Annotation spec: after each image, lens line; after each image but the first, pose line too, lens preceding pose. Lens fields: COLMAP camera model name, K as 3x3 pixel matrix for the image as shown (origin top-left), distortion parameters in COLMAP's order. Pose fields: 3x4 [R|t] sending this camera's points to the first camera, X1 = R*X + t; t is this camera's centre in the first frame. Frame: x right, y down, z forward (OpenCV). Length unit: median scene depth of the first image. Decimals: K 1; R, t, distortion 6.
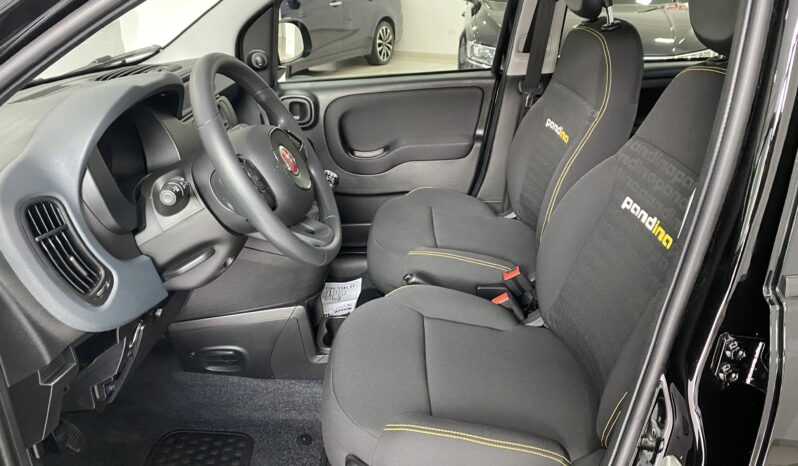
lens RADIAL K [[573.6, 0, 396.1], [0, 573.6, 221.1], [0, 0, 1]] dist [0.014132, -0.002298]
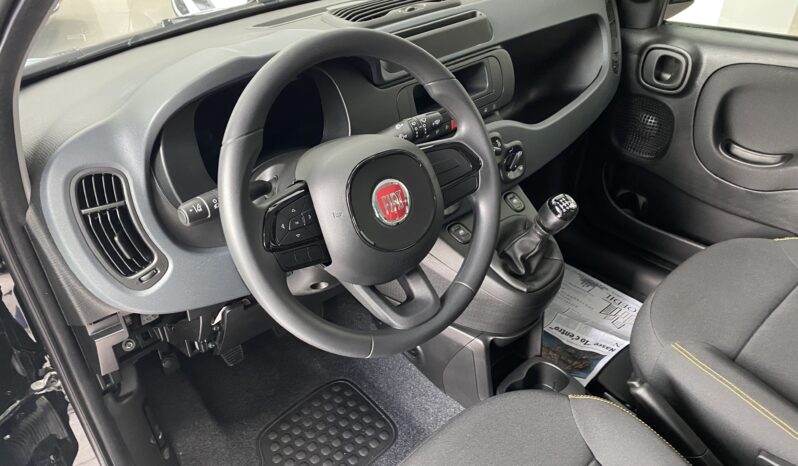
lens RADIAL K [[573.6, 0, 396.1], [0, 573.6, 221.1], [0, 0, 1]] dist [0.014132, -0.002298]
pose [[0.669293, 0.398093, -0.627351, 0.265842], [-0.267107, 0.916818, 0.296814, -0.296659], [0.693326, -0.031086, 0.719953, 0.519207]]
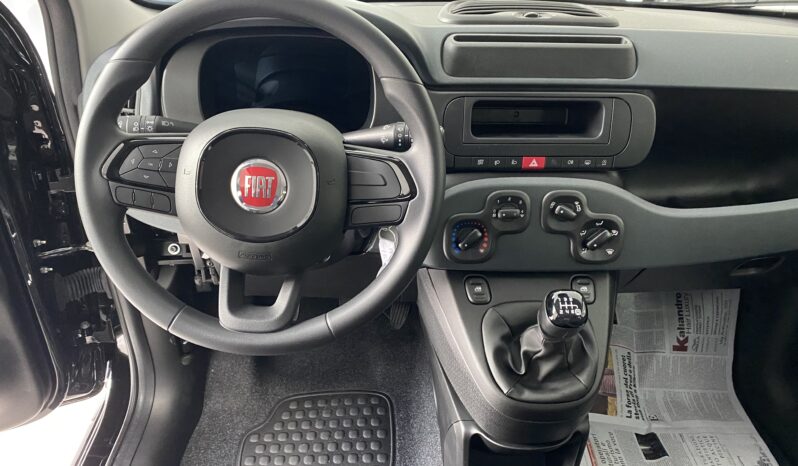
lens RADIAL K [[573.6, 0, 396.1], [0, 573.6, 221.1], [0, 0, 1]] dist [0.014132, -0.002298]
pose [[0.045642, 0.523960, -0.850519, 0.367034], [-0.412702, 0.785241, 0.461599, -0.431375], [0.909722, 0.329943, 0.252079, 1.051173]]
